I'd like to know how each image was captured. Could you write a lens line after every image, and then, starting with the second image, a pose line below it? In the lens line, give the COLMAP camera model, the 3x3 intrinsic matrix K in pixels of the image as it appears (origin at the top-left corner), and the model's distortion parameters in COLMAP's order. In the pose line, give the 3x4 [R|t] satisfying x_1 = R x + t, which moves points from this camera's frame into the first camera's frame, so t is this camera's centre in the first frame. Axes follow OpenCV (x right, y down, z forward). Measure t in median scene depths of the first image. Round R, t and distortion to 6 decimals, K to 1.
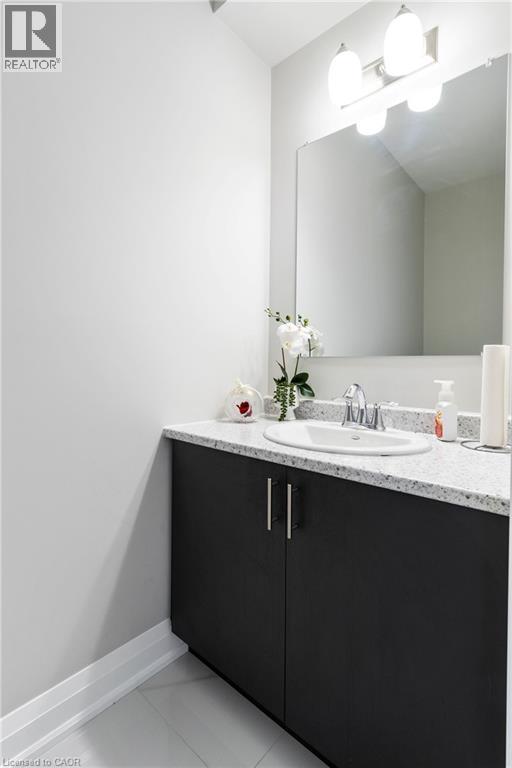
lens RADIAL K [[352.0, 0, 256.0], [0, 352.0, 384.0], [0, 0, 1]] dist [-0.023945, -0.000154]
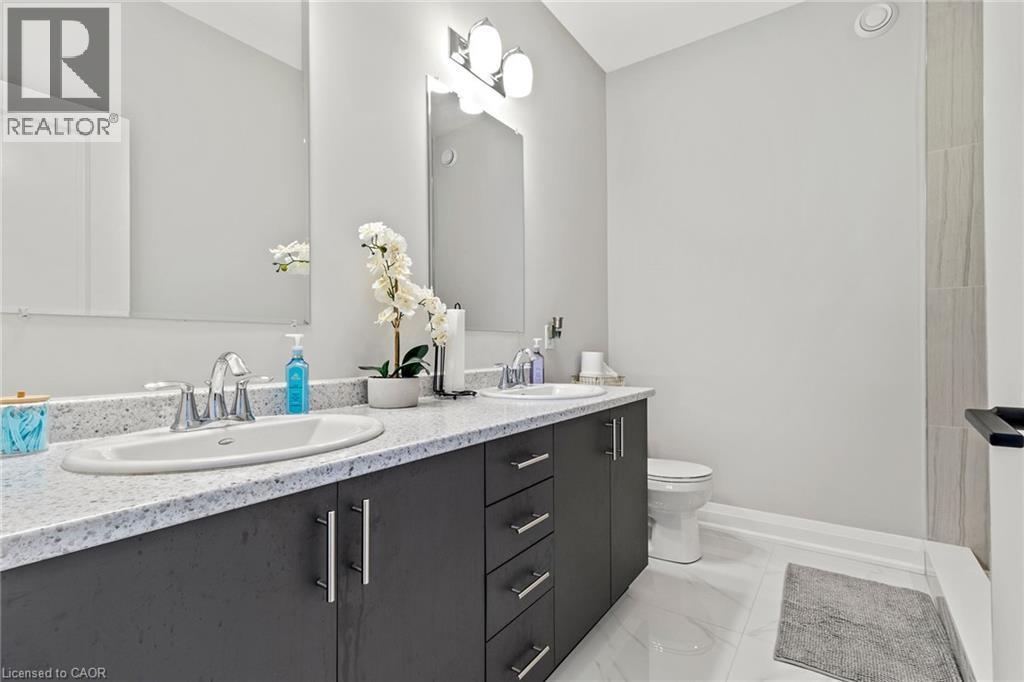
lens RADIAL K [[469.3, 0, 510.9], [0, 469.3, 345.7], [0, 0, 1]] dist [-0.023945, -0.000154]
pose [[-0.147158, -0.007079, 0.989088, -0.920259], [0.028681, 0.999523, 0.011420, -0.017436], [-0.988697, 0.030049, -0.146885, 0.931449]]
